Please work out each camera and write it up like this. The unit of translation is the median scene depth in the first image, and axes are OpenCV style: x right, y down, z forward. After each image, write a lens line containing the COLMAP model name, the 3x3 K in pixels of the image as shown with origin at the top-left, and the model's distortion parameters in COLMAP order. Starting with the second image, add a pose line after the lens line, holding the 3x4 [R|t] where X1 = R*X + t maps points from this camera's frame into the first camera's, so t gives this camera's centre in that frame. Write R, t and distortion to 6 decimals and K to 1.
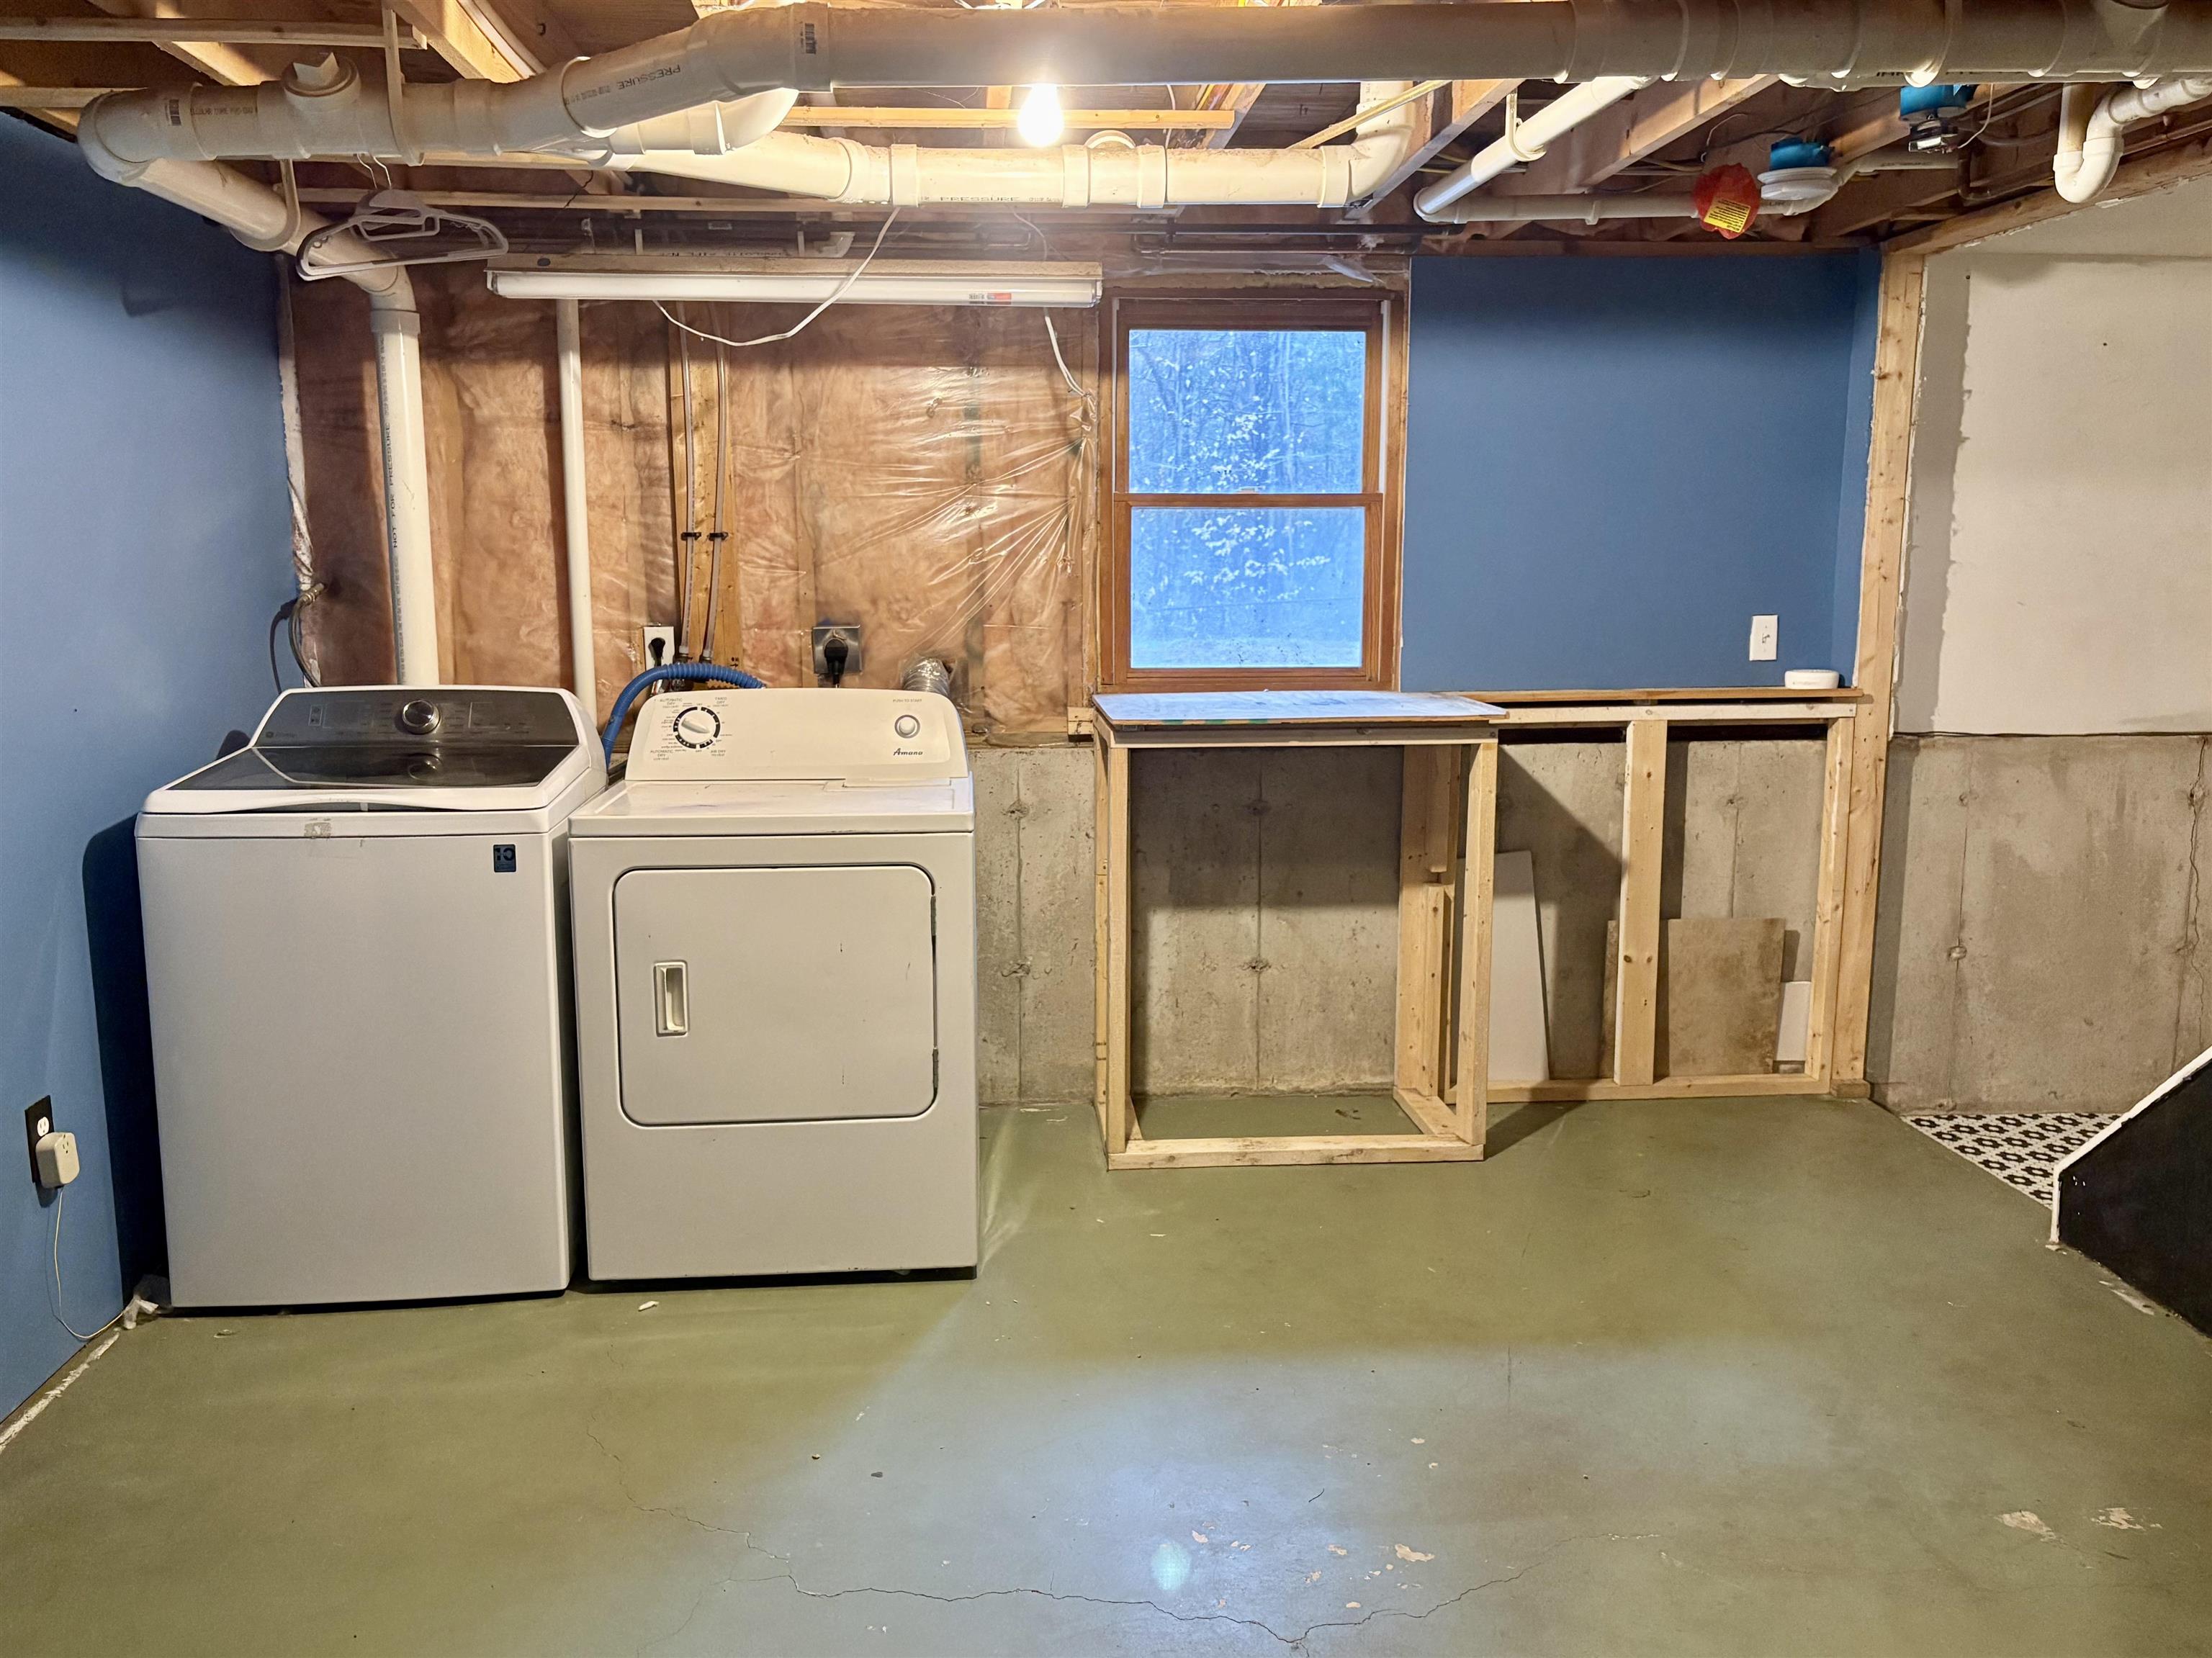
lens RADIAL K [[1818.9, 0, 1106.0], [0, 1818.9, 829.0], [0, 0, 1]] dist [0.001378, -0.000348]
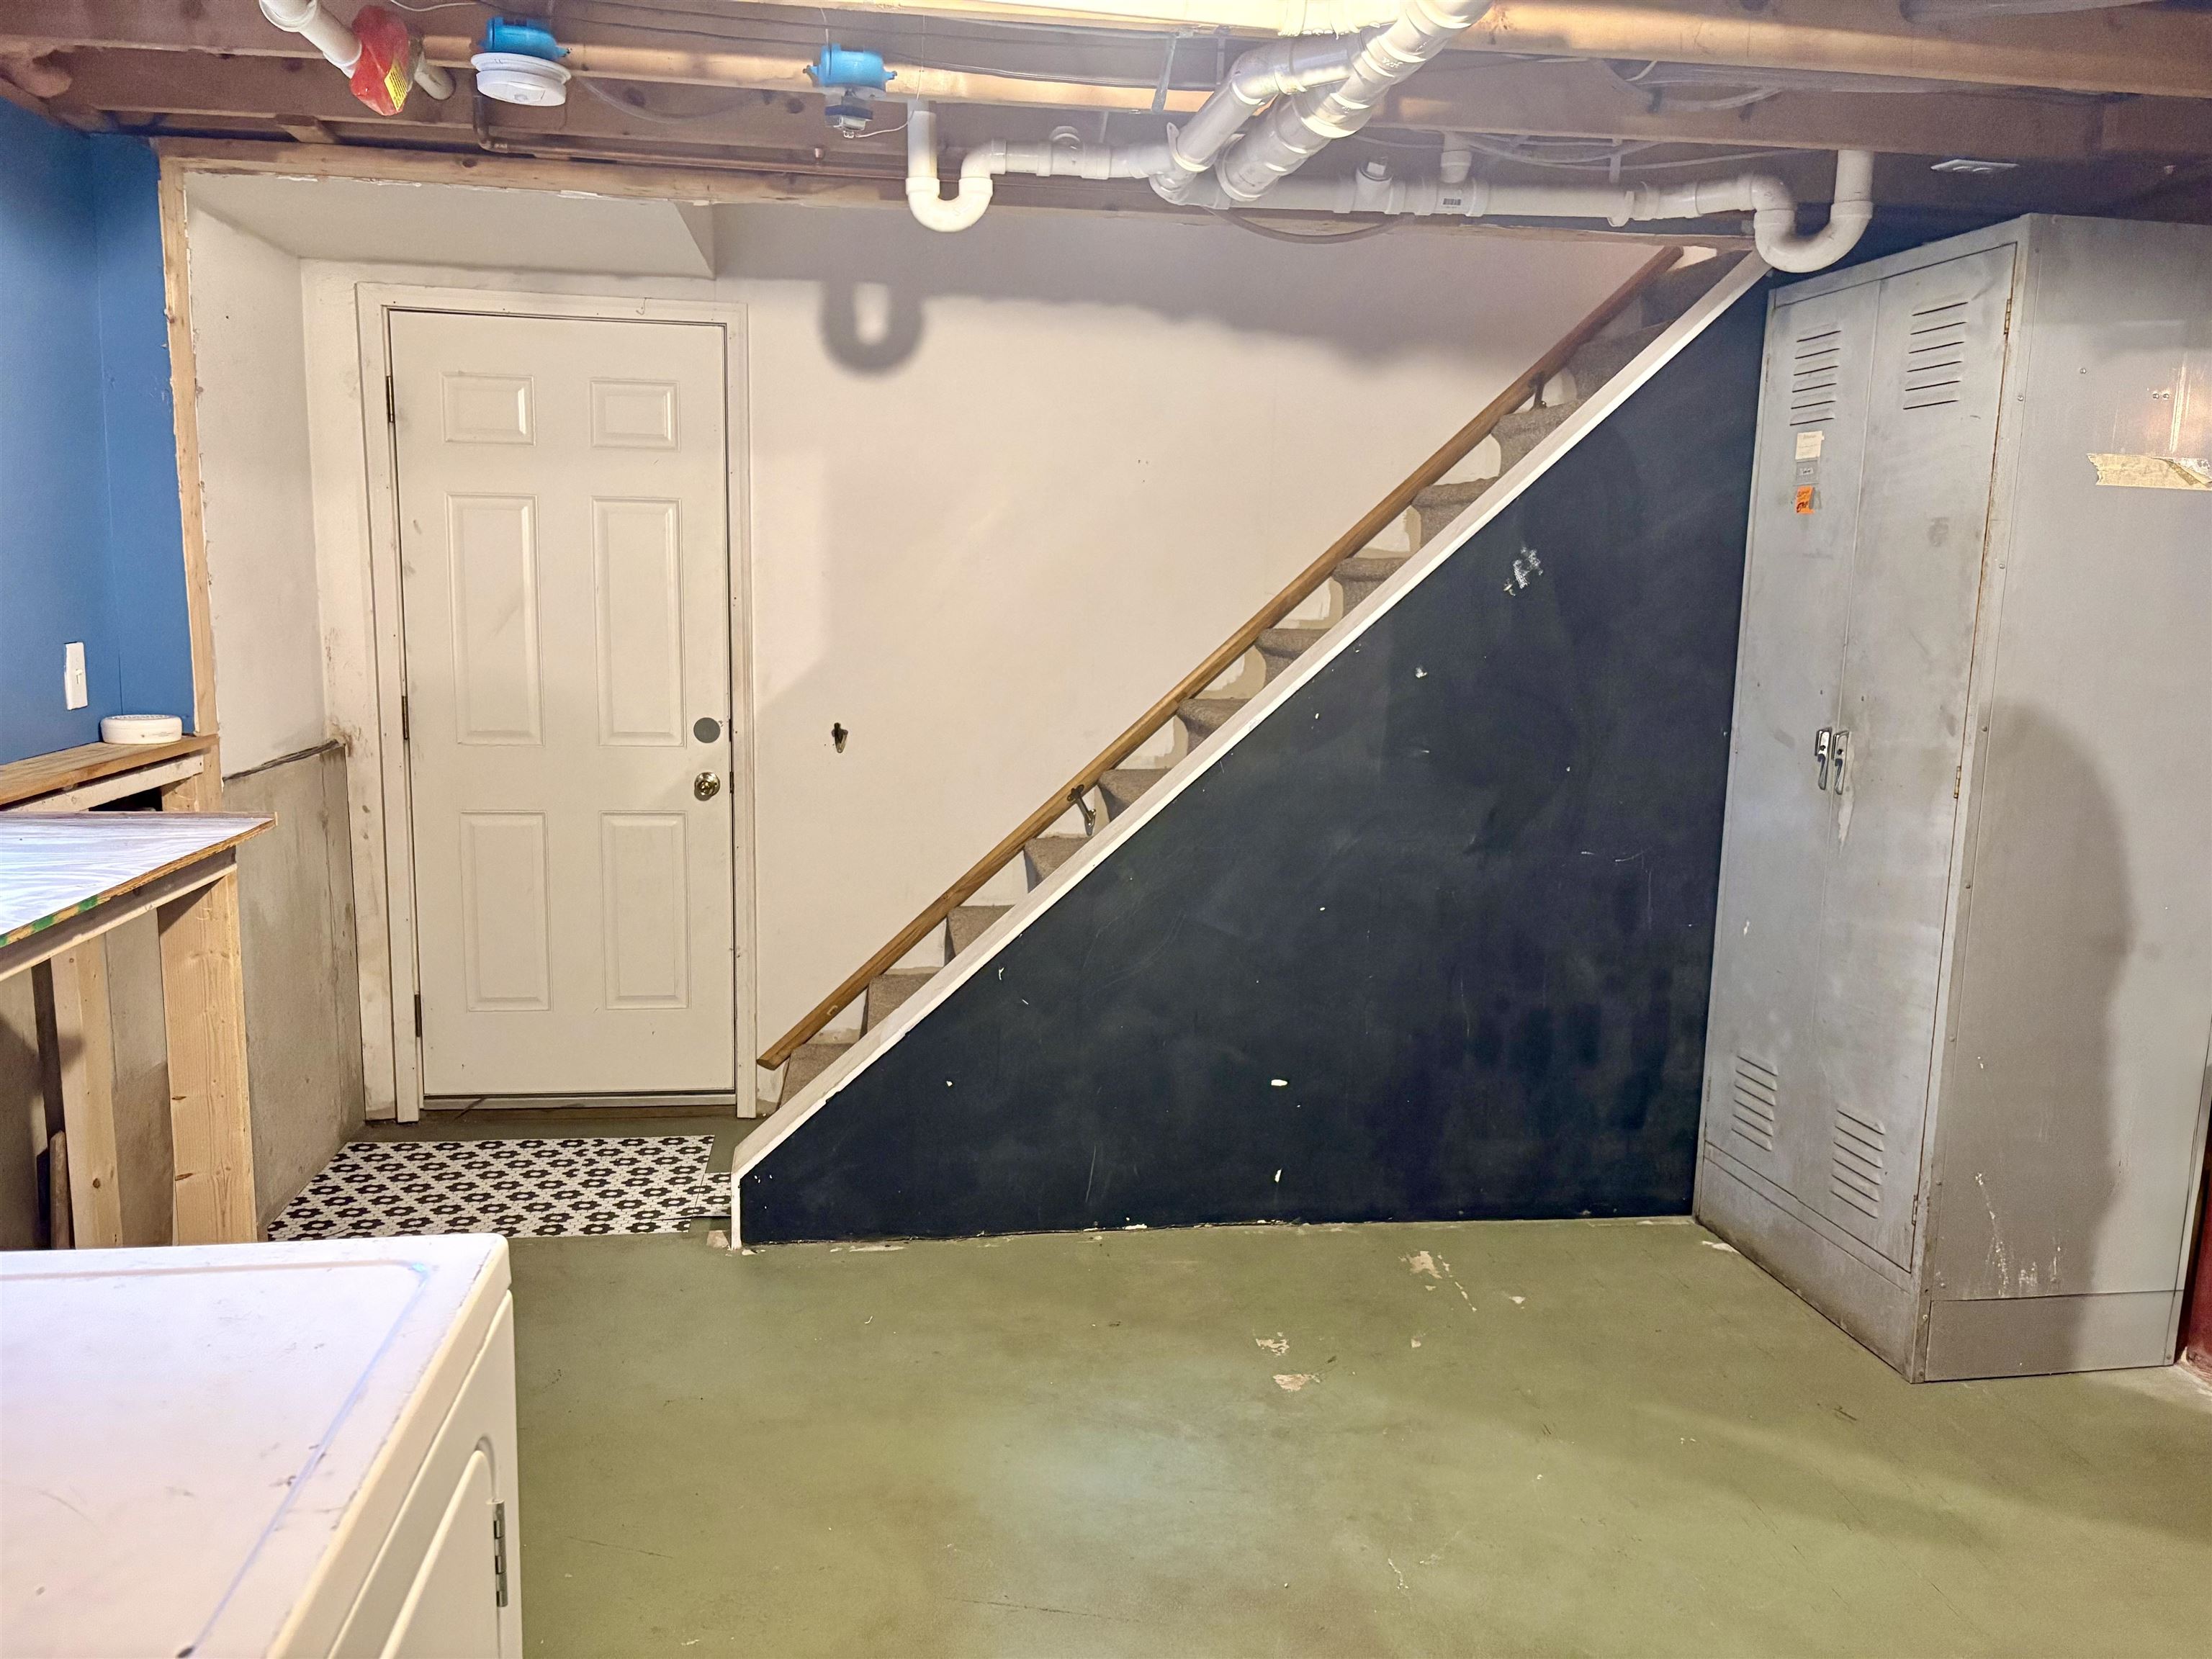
lens RADIAL K [[1681.0, 0, 1106.0], [0, 1681.0, 829.5], [0, 0, 1]] dist [0.024991, -0.001638]
pose [[-0.070610, -0.147345, 0.986562, -0.399276], [0.134783, 0.978551, 0.155795, -0.124278], [-0.988356, 0.143973, -0.049236, 0.846554]]
